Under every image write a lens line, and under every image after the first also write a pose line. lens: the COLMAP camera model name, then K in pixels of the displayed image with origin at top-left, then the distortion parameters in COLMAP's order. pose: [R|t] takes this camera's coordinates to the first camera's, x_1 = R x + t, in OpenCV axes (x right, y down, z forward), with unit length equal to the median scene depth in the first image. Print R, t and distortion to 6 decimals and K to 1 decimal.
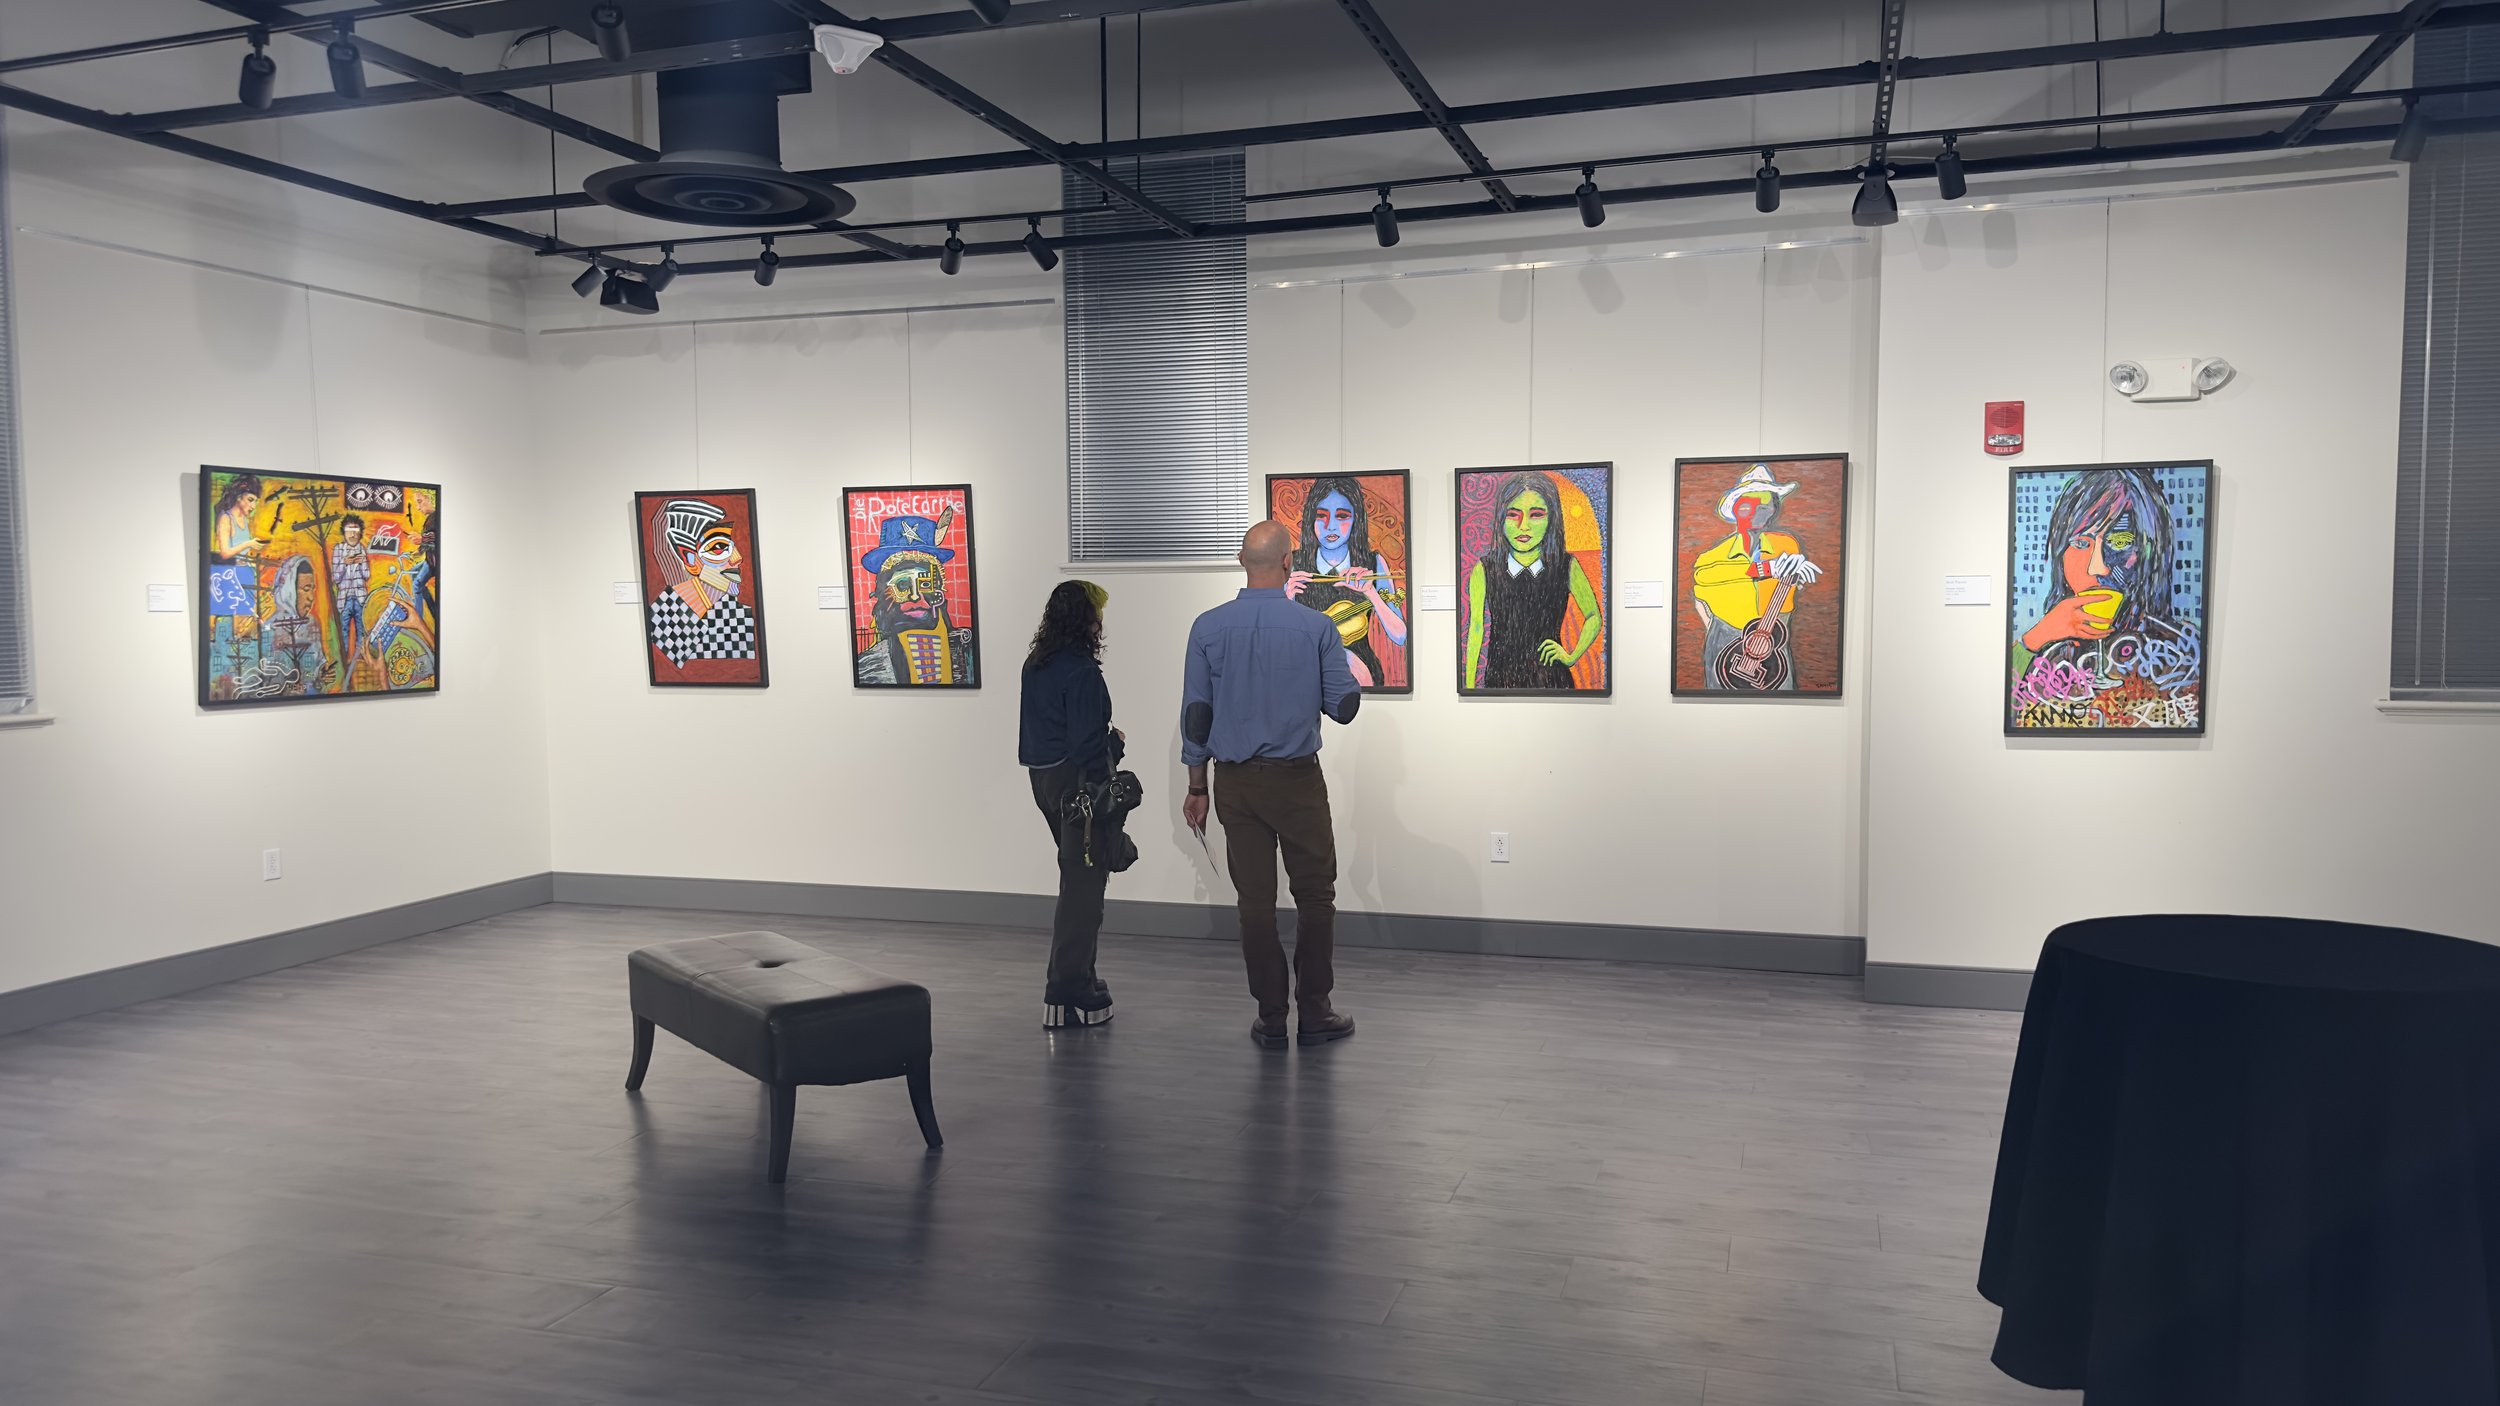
lens RADIAL K [[1783.8, 0, 1247.8], [0, 1783.8, 735.4], [0, 0, 1]] dist [0.118307, -0.185313]
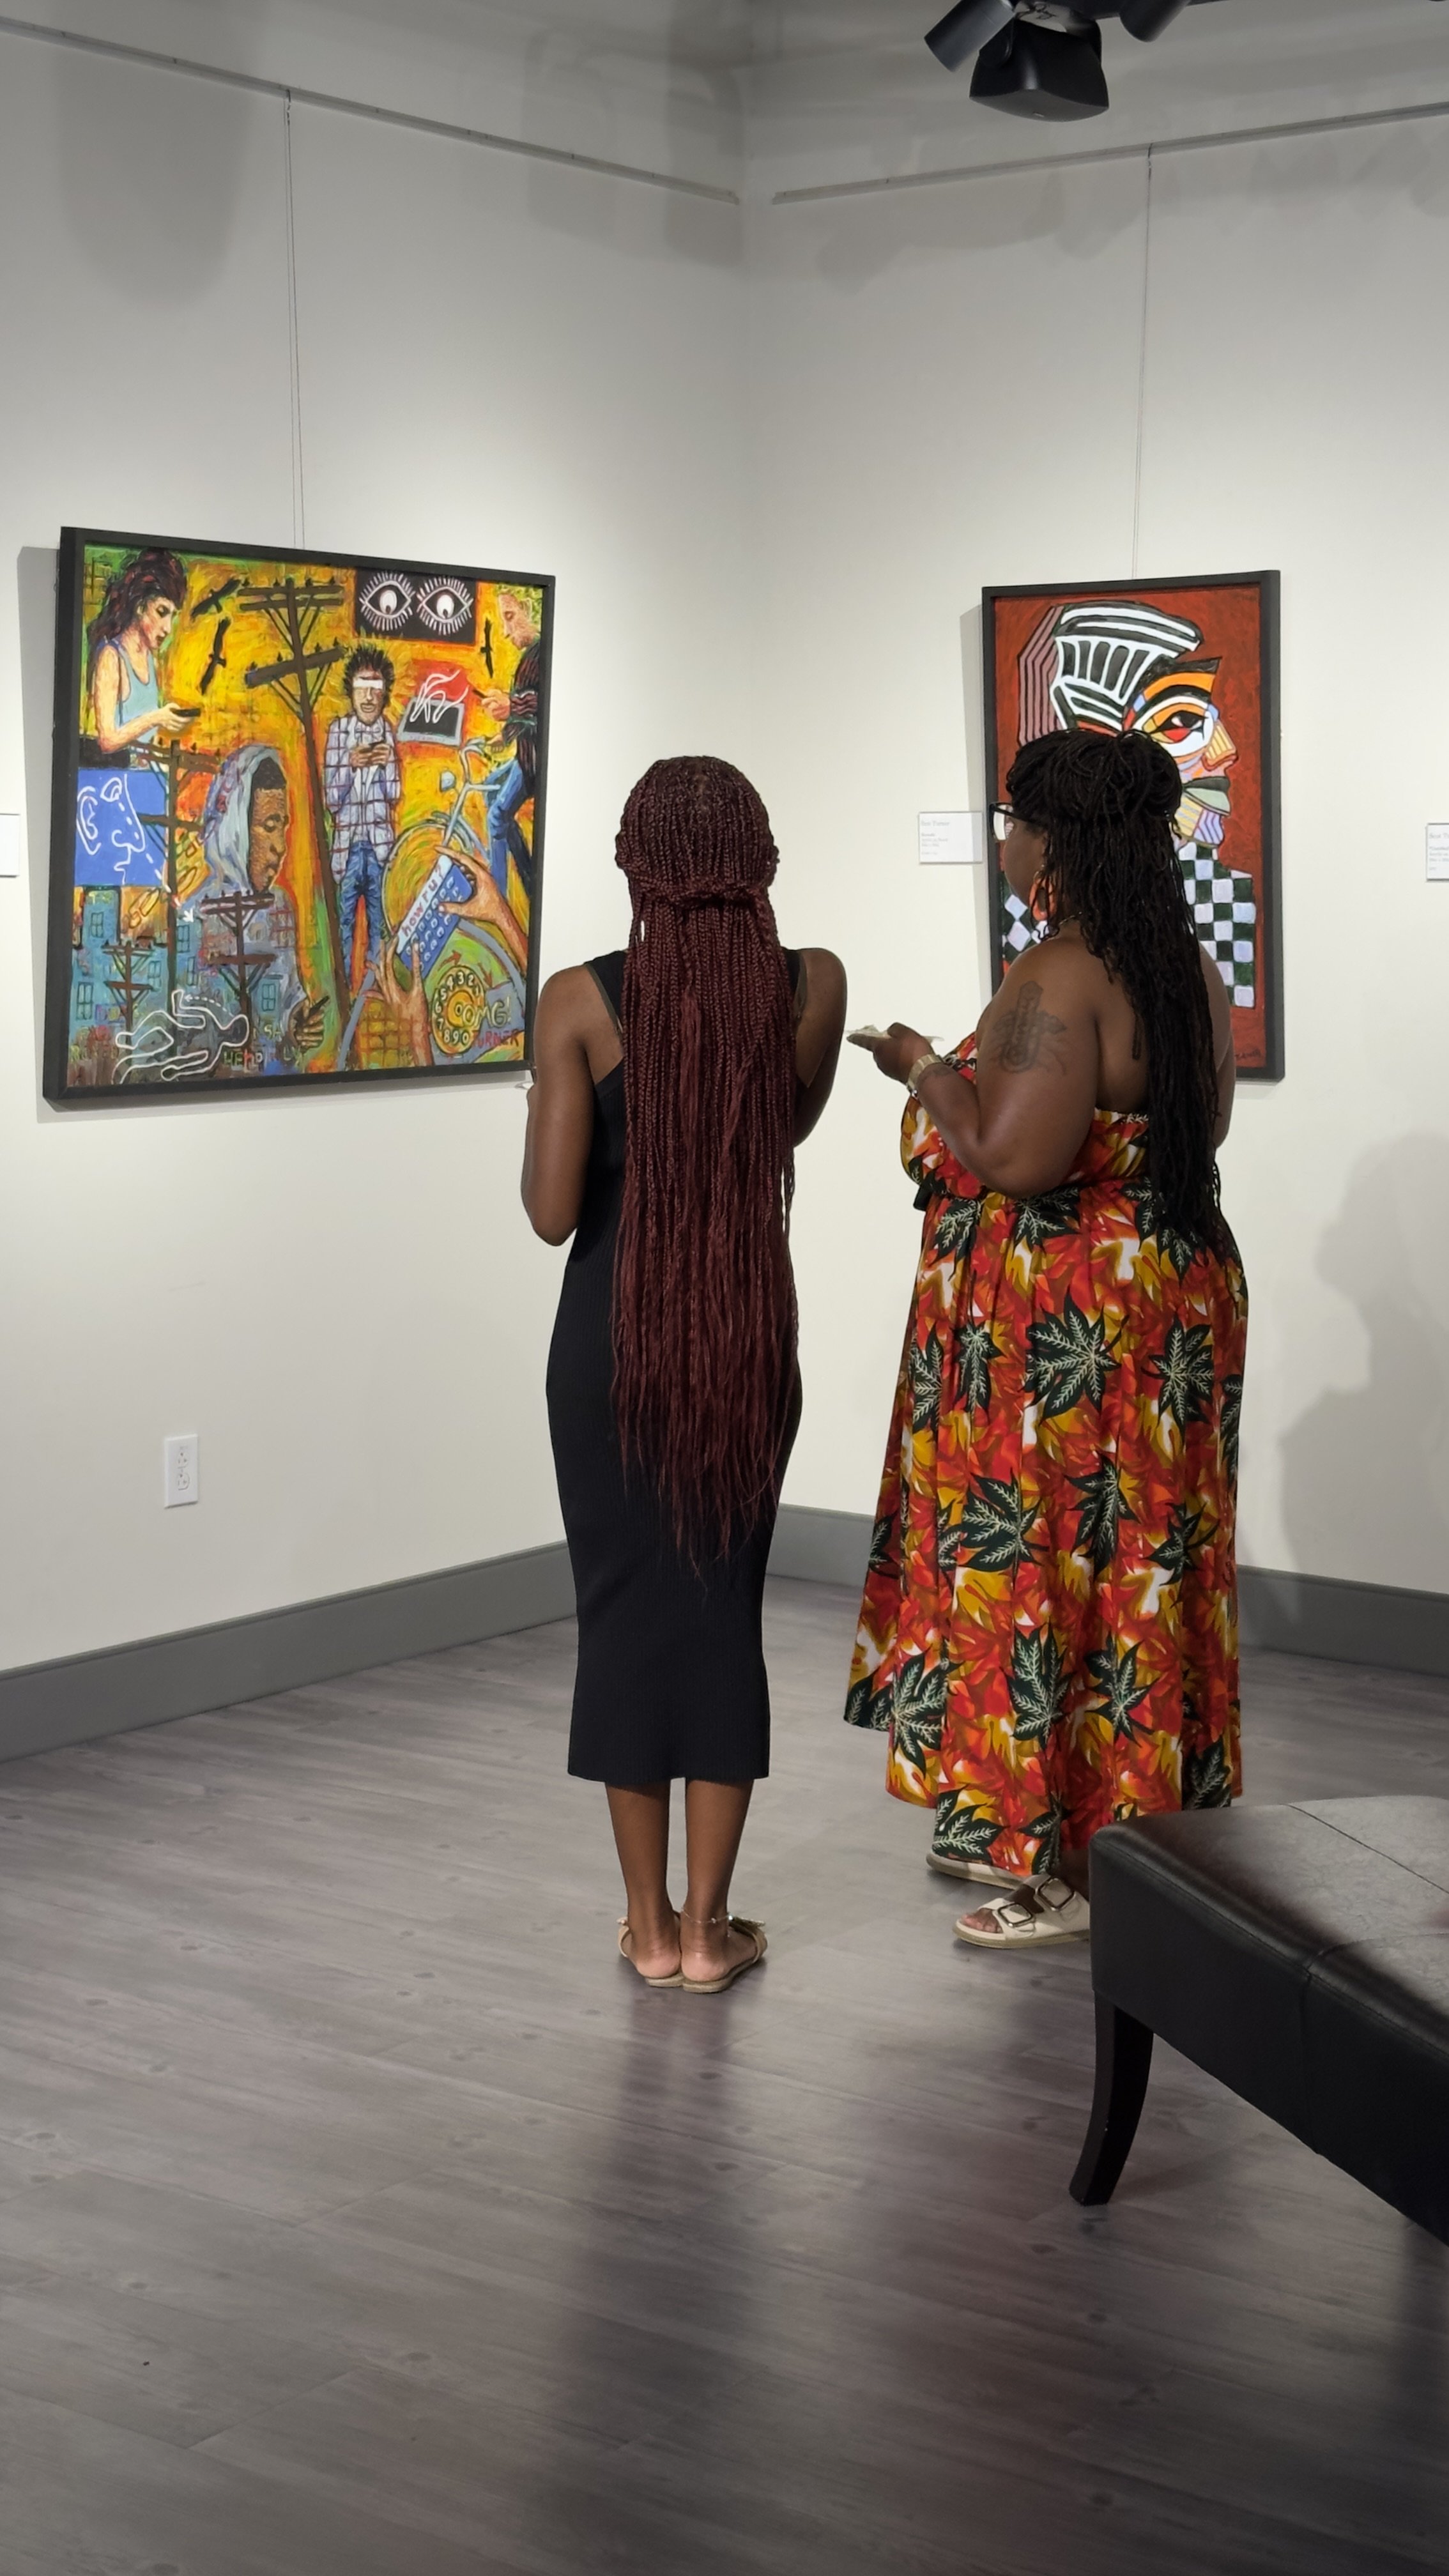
lens RADIAL K [[3966.8, 0, 724.5], [0, 3966.8, 1288.0], [0, 0, 1]] dist [0.176010, -0.450537]
pose [[0.944525, 0.046356, -0.325151, -0.109407], [-0.034504, 0.998516, 0.042126, -0.015439], [0.326621, -0.028570, 0.944723, 0.151305]]
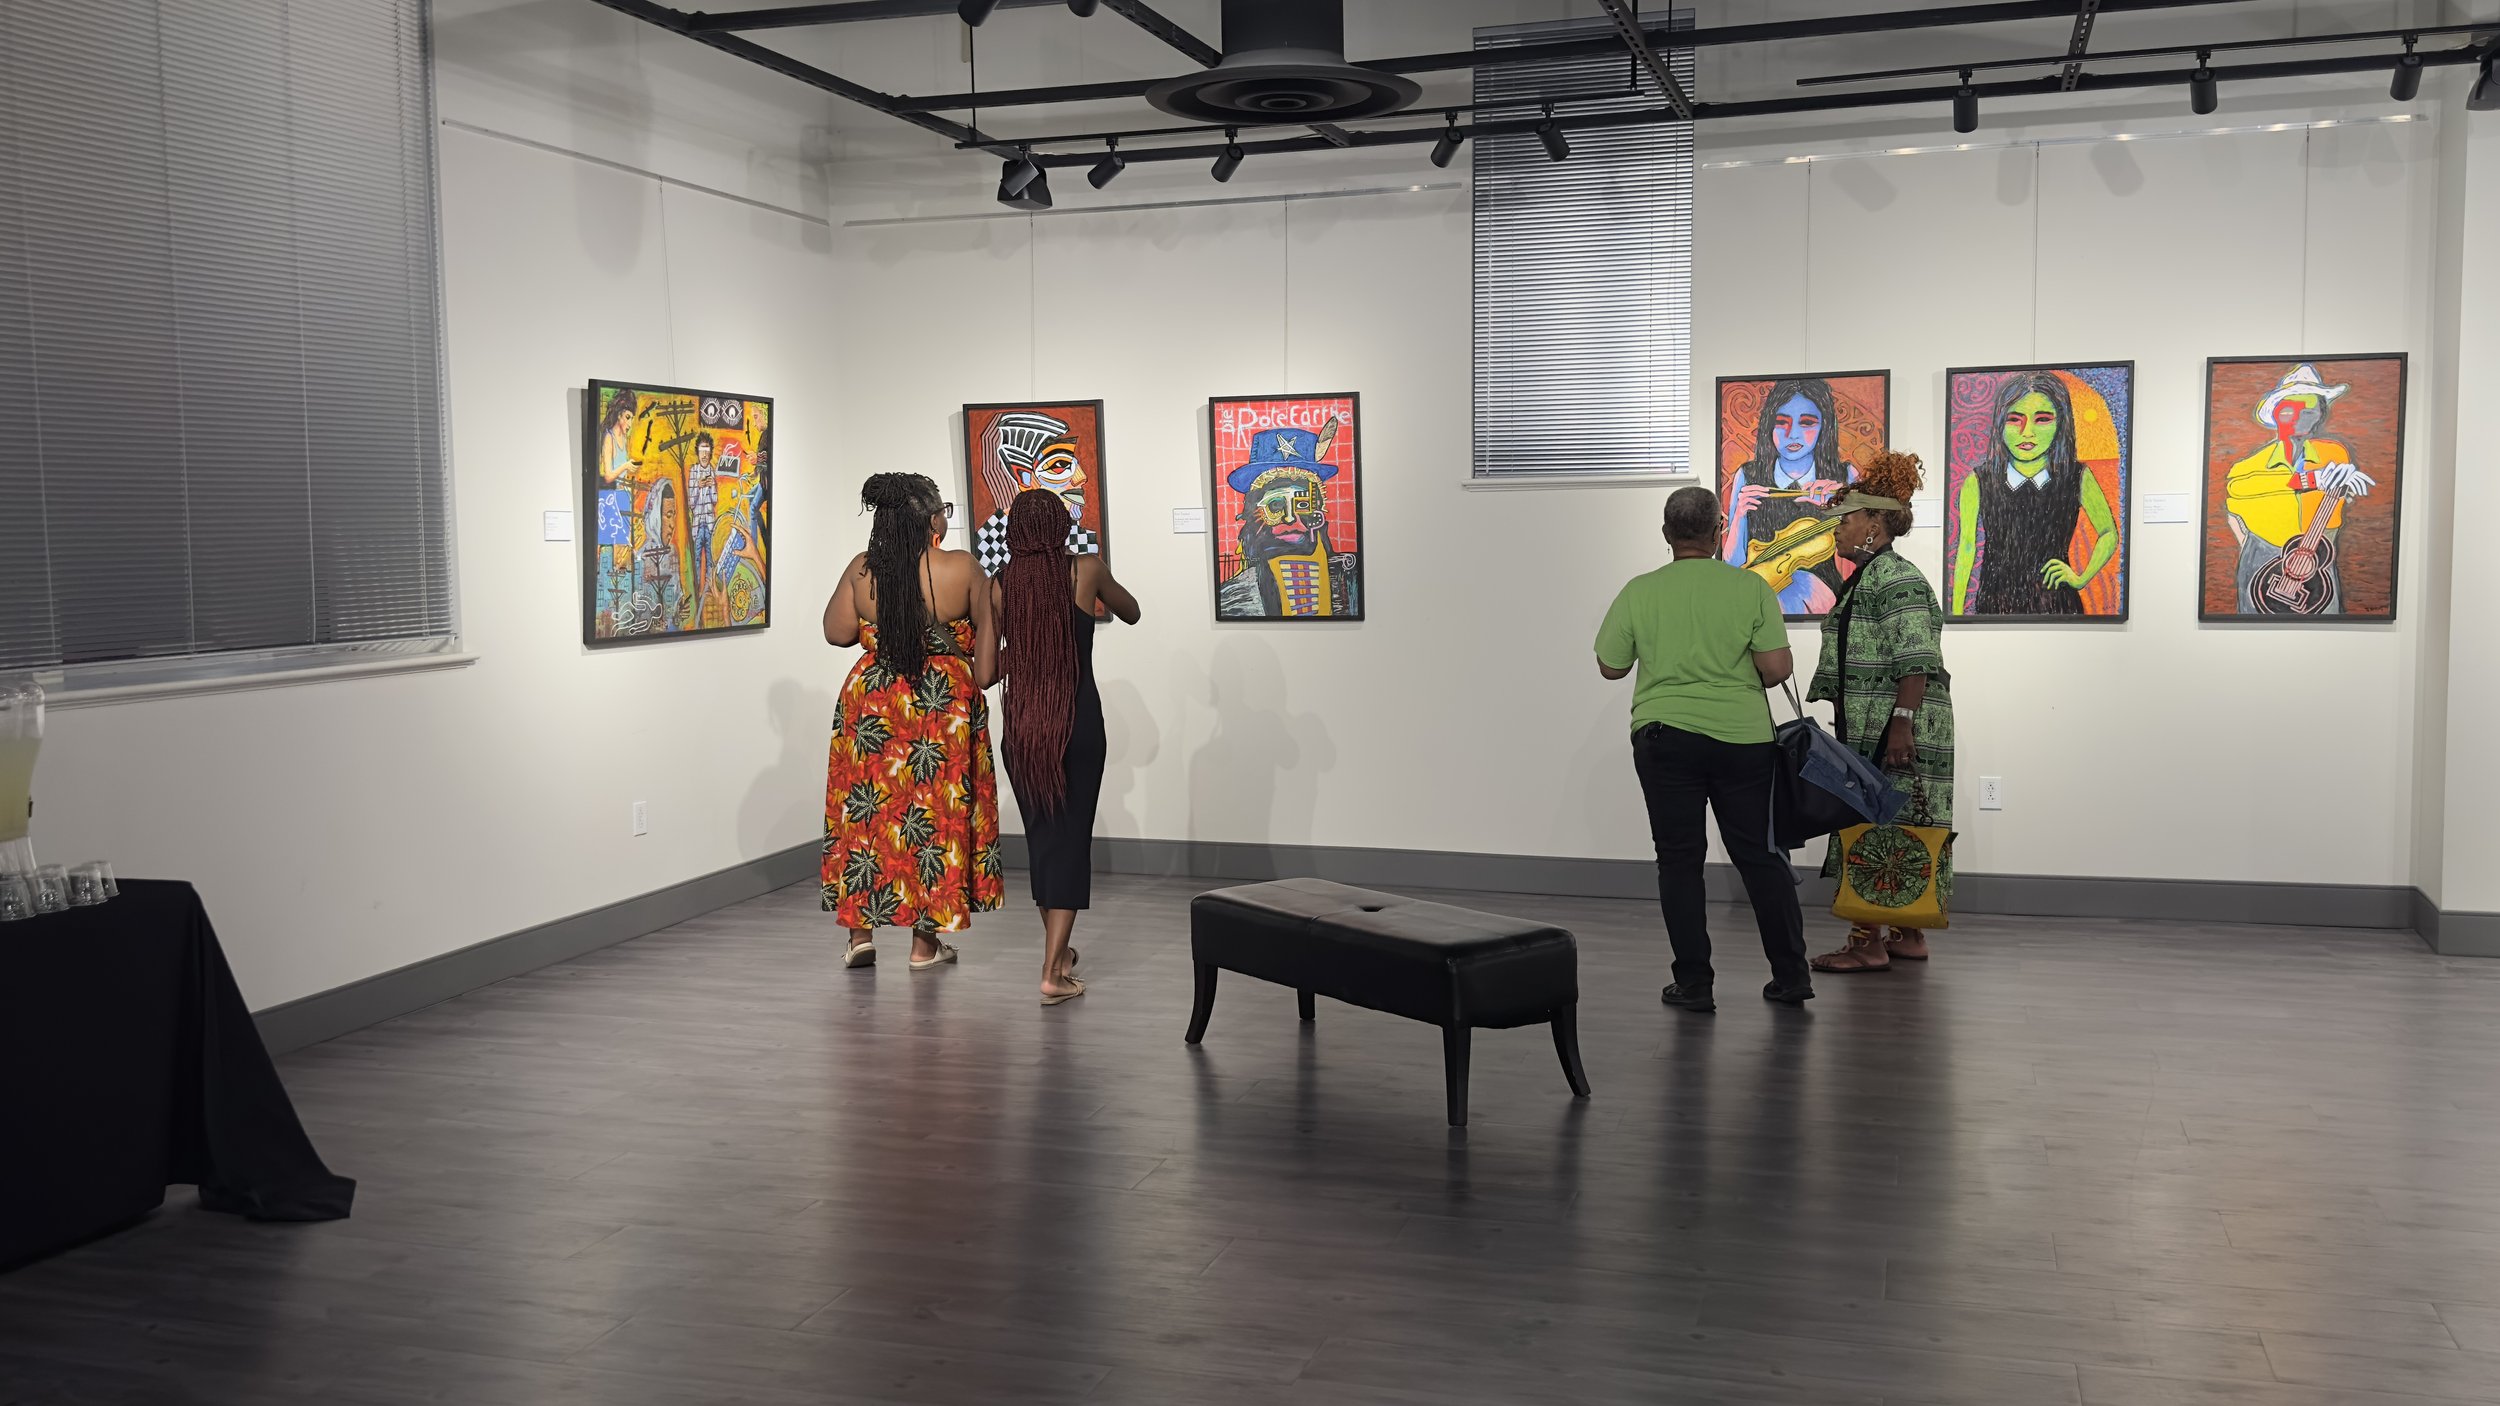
lens RADIAL K [[2214.3, 0, 1250.0], [0, 2214.3, 703.0], [0, 0, 1]] dist [0.200475, -0.564809]
pose [[0.999977, -0.006837, 0.000057, -0.225553], [0.006836, 0.999944, 0.008049, 0.006110], [-0.000112, -0.008049, 0.999968, -0.118301]]
